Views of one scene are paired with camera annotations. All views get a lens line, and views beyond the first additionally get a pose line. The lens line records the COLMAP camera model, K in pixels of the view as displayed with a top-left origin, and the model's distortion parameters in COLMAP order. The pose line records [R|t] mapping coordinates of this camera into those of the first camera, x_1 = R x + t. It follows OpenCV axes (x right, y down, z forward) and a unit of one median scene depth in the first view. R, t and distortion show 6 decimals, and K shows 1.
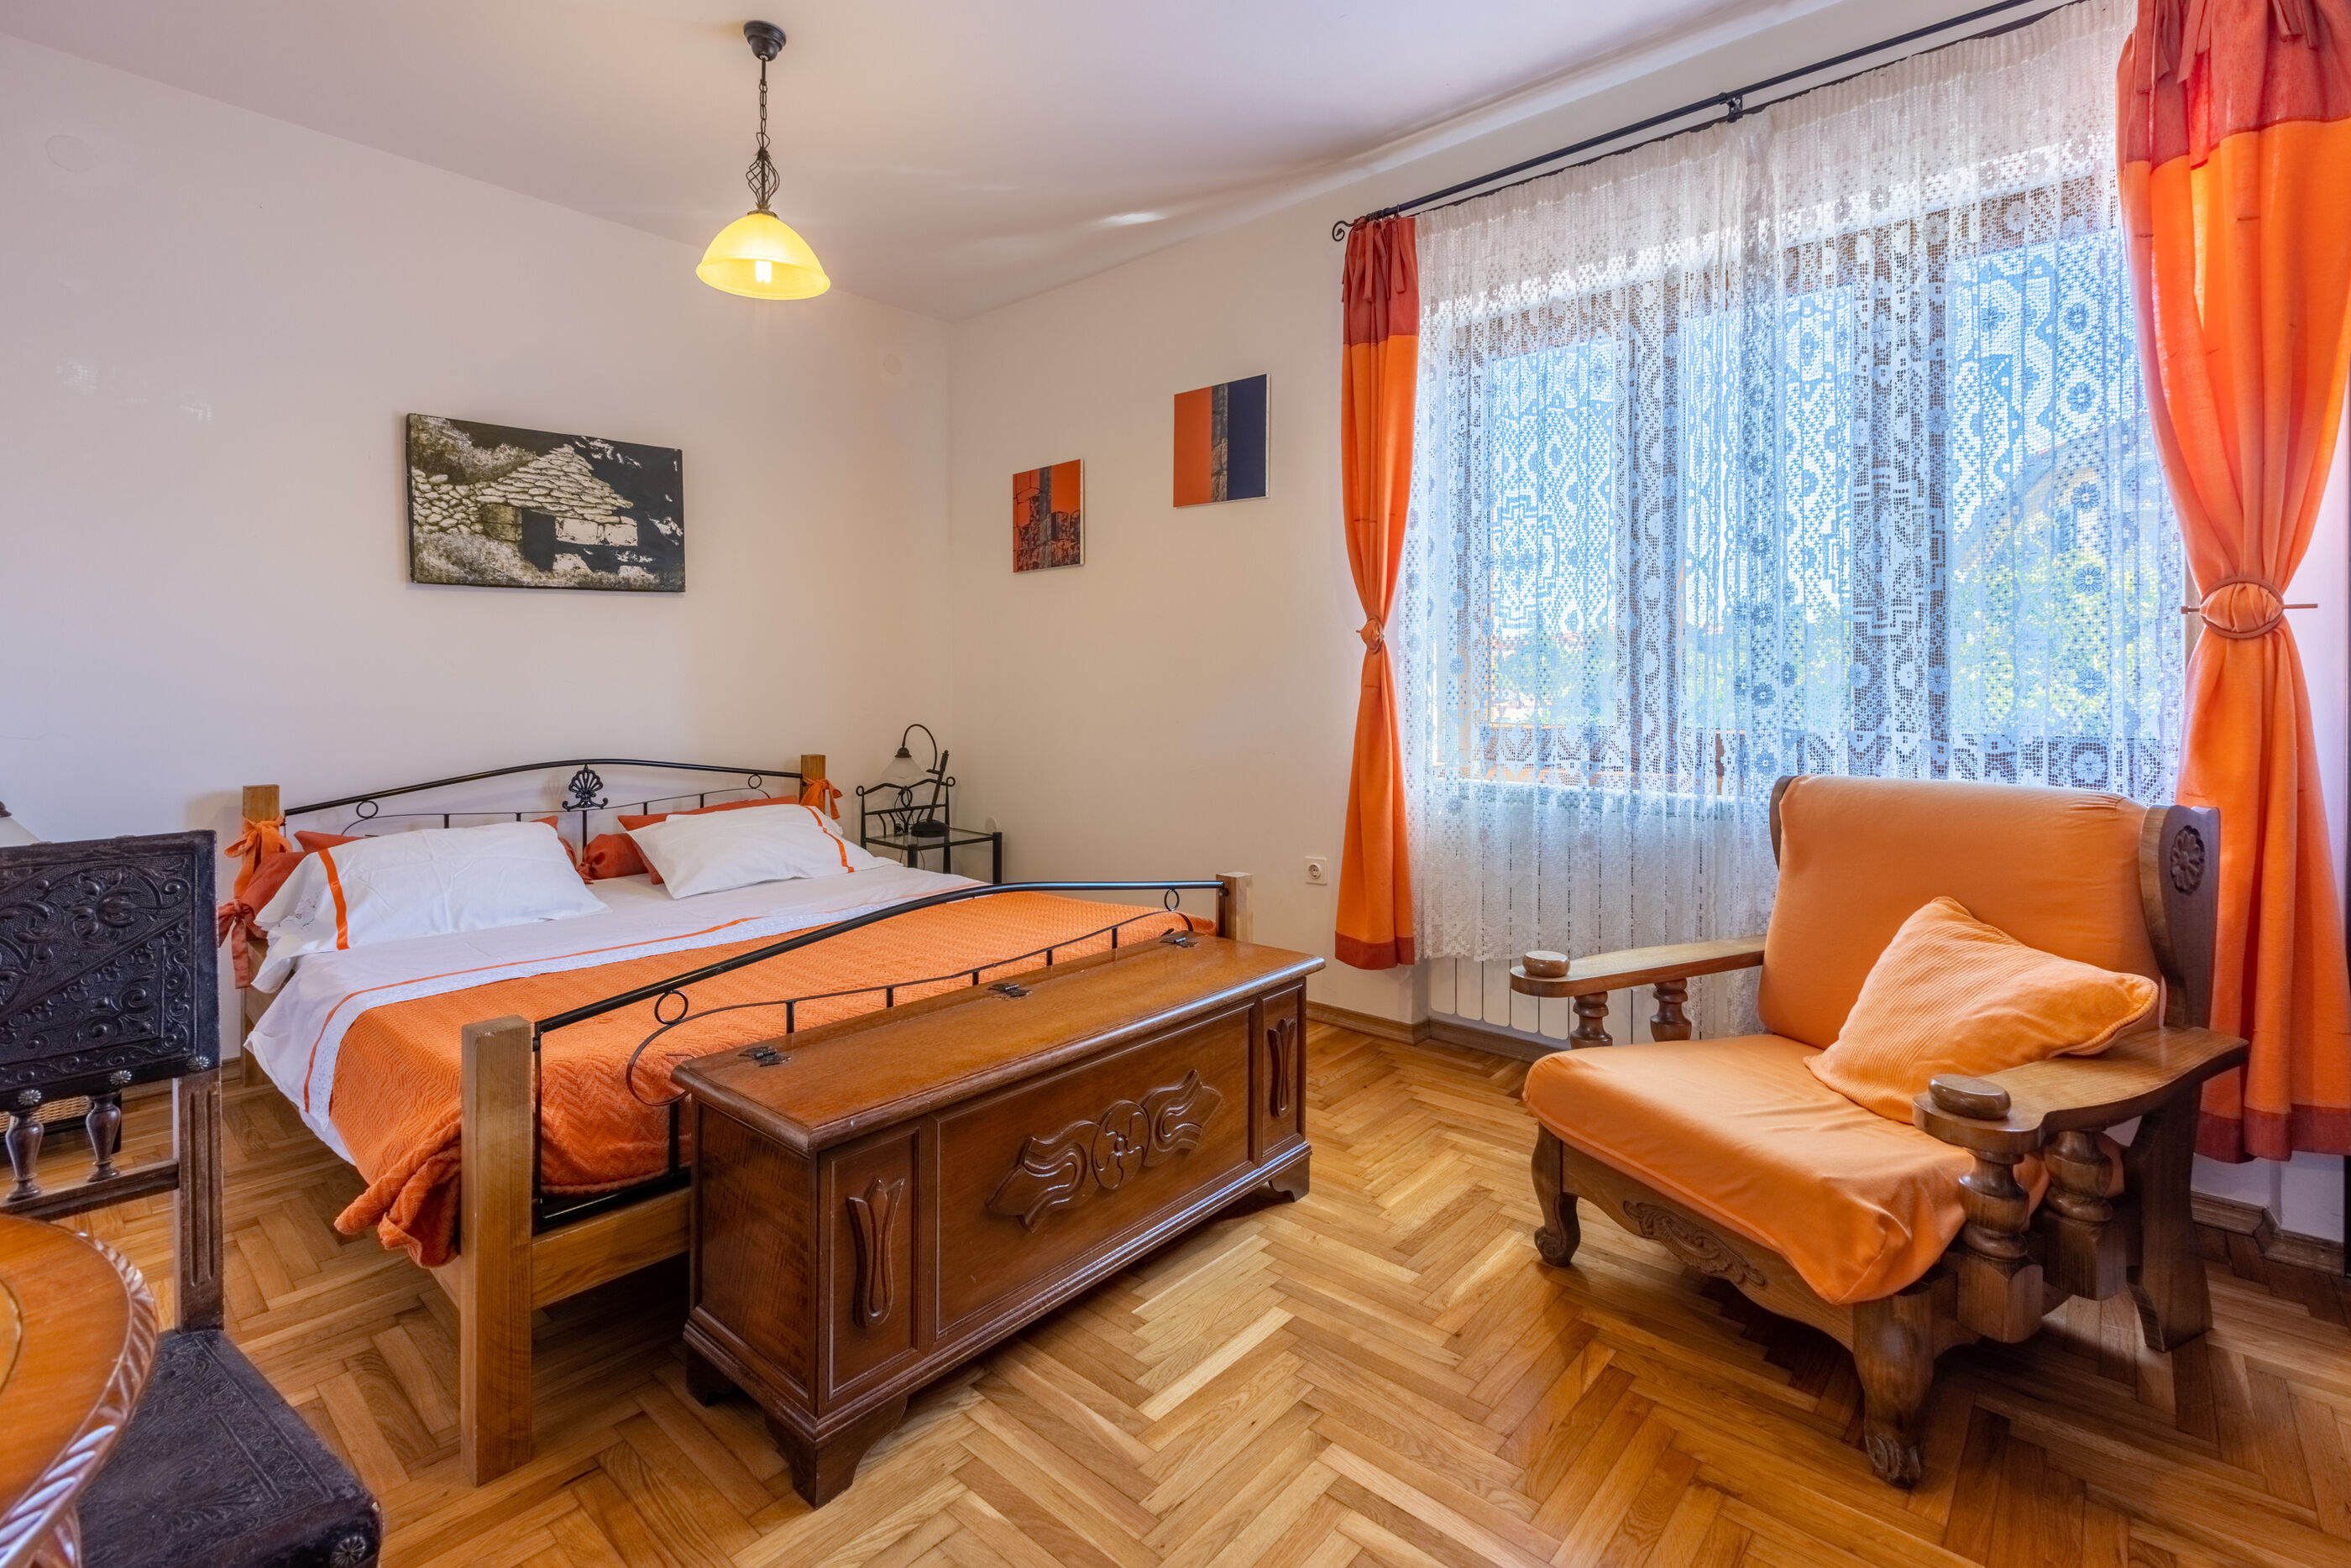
lens RADIAL K [[1048.8, 0, 1184.2], [0, 1048.8, 684.9], [0, 0, 1]] dist [-0.003737, -0.001758]
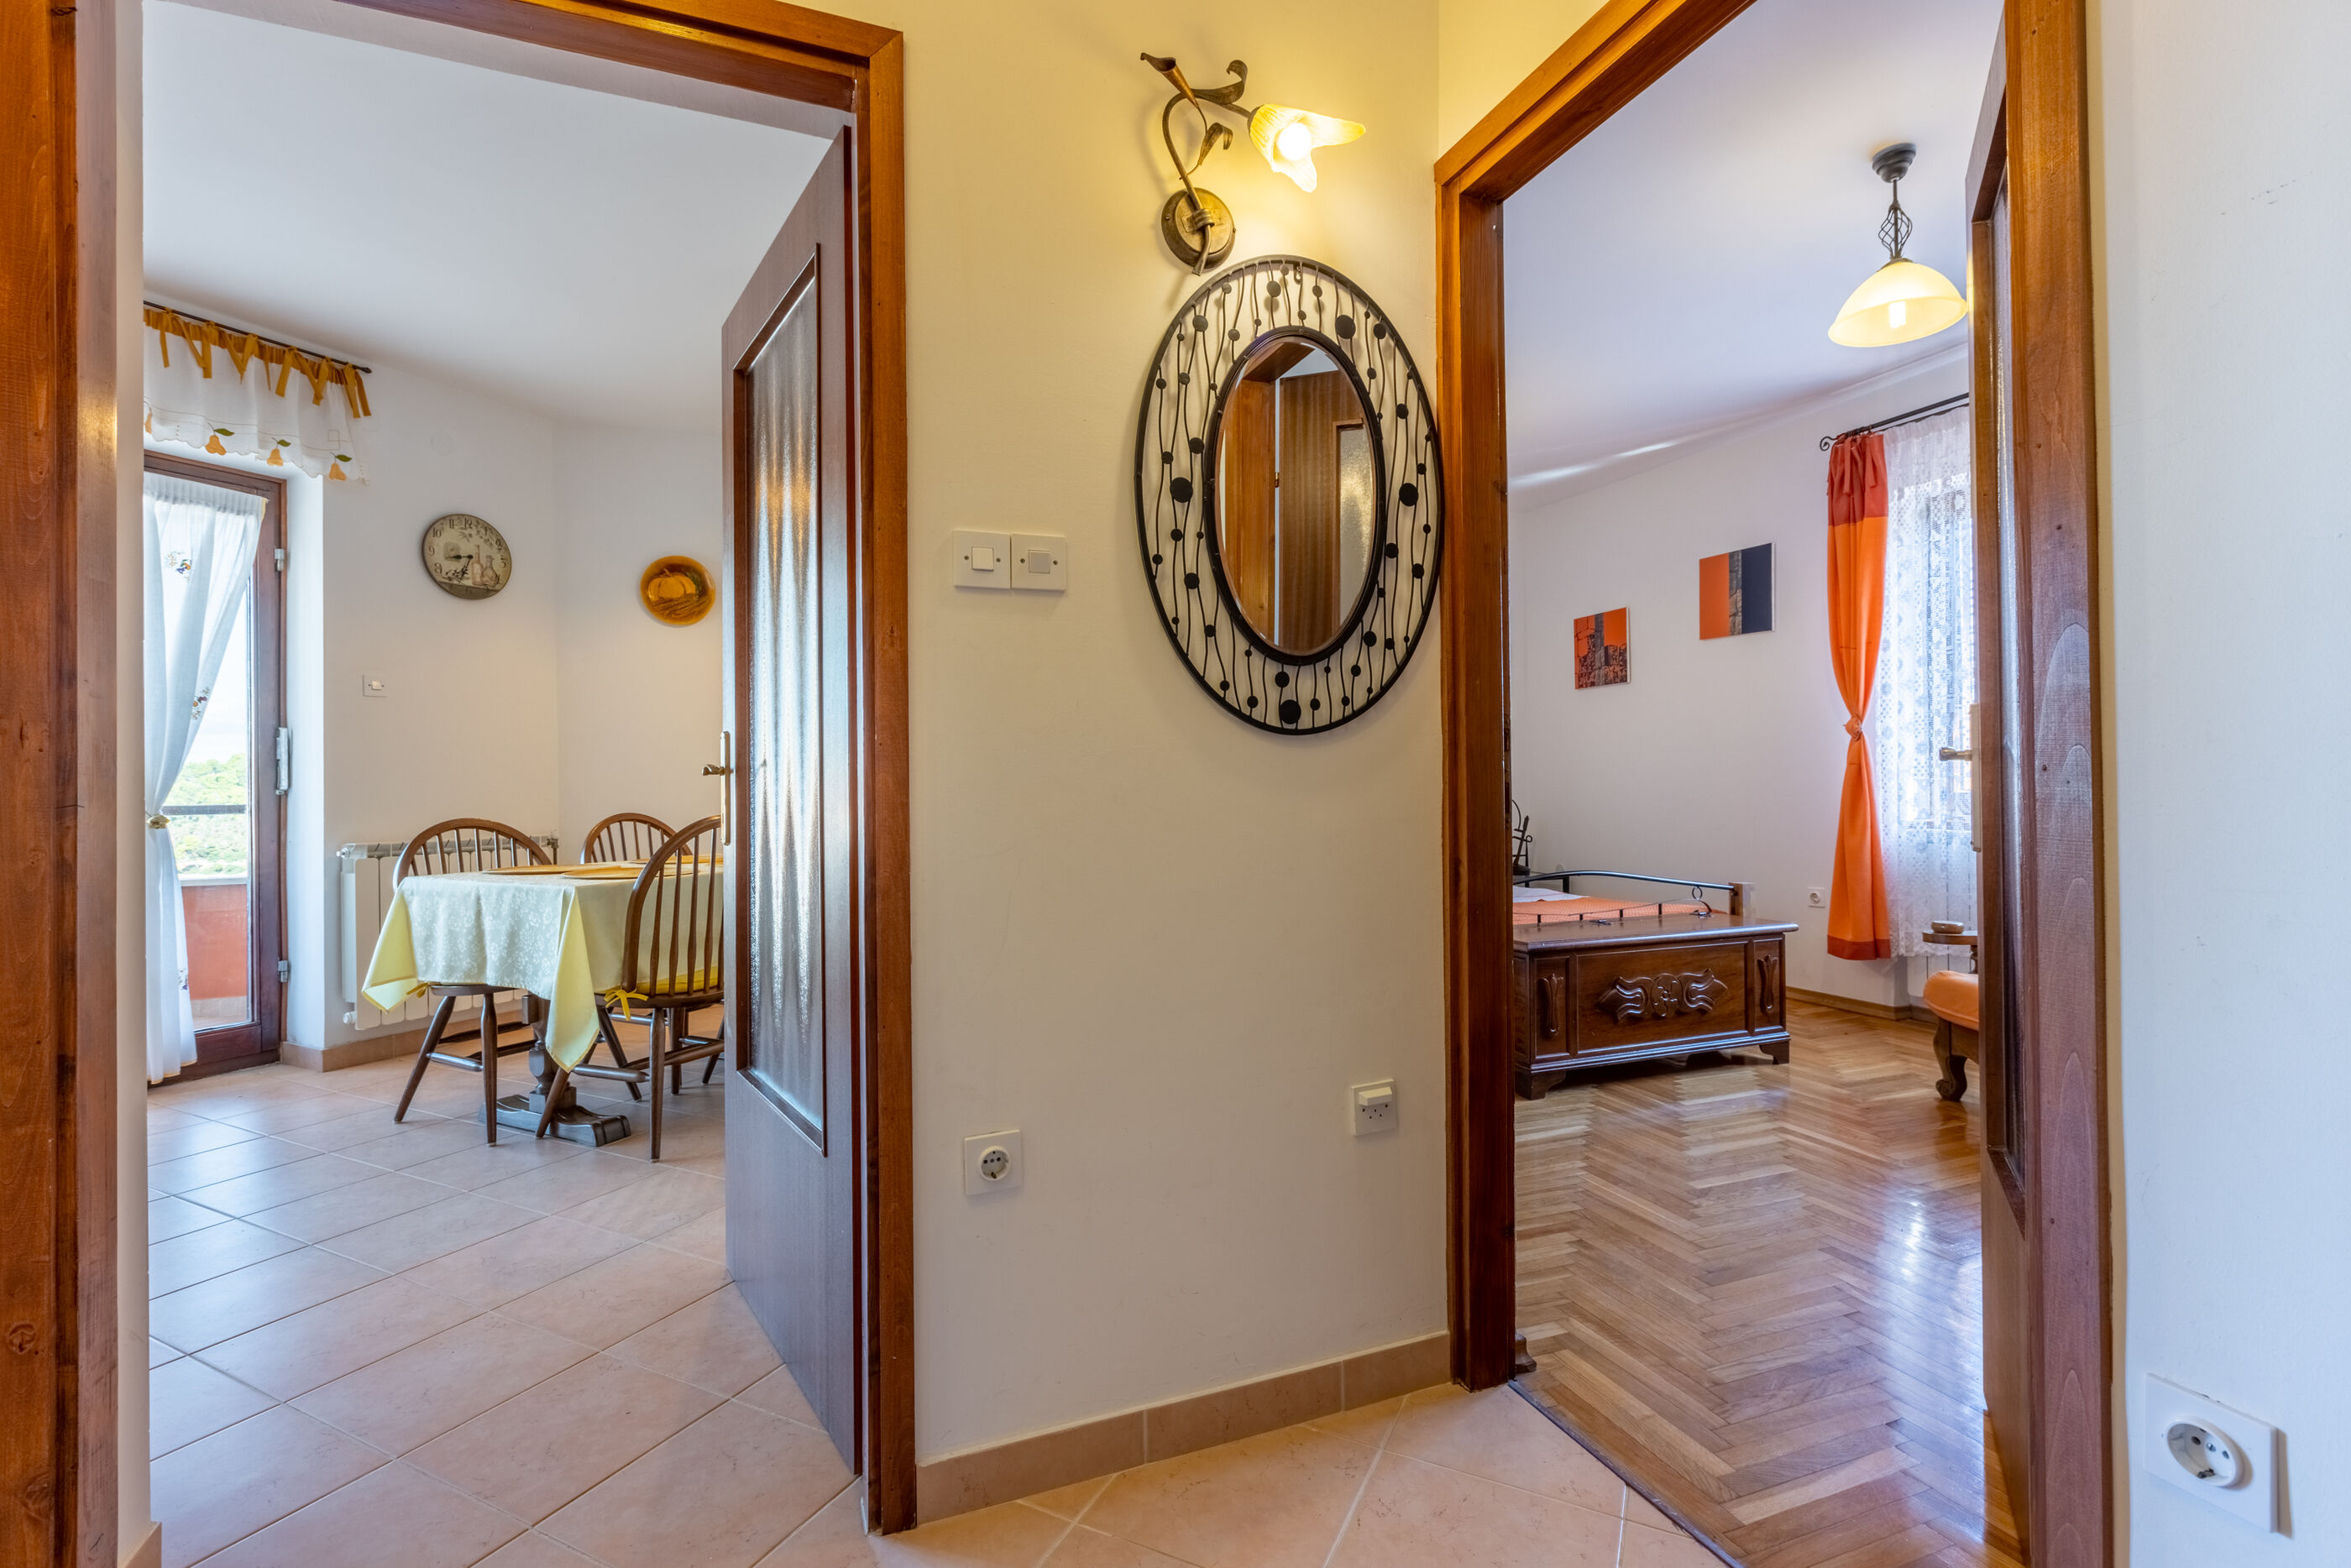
lens RADIAL K [[1048.8, 0, 1178.9], [0, 1048.8, 774.3], [0, 0, 1]] dist [-0.003737, -0.001758]
pose [[0.883738, -0.012993, -0.467802, 0.032761], [0.010133, 0.999911, -0.008629, 0.018392], [0.467873, 0.002886, 0.883791, -0.683301]]
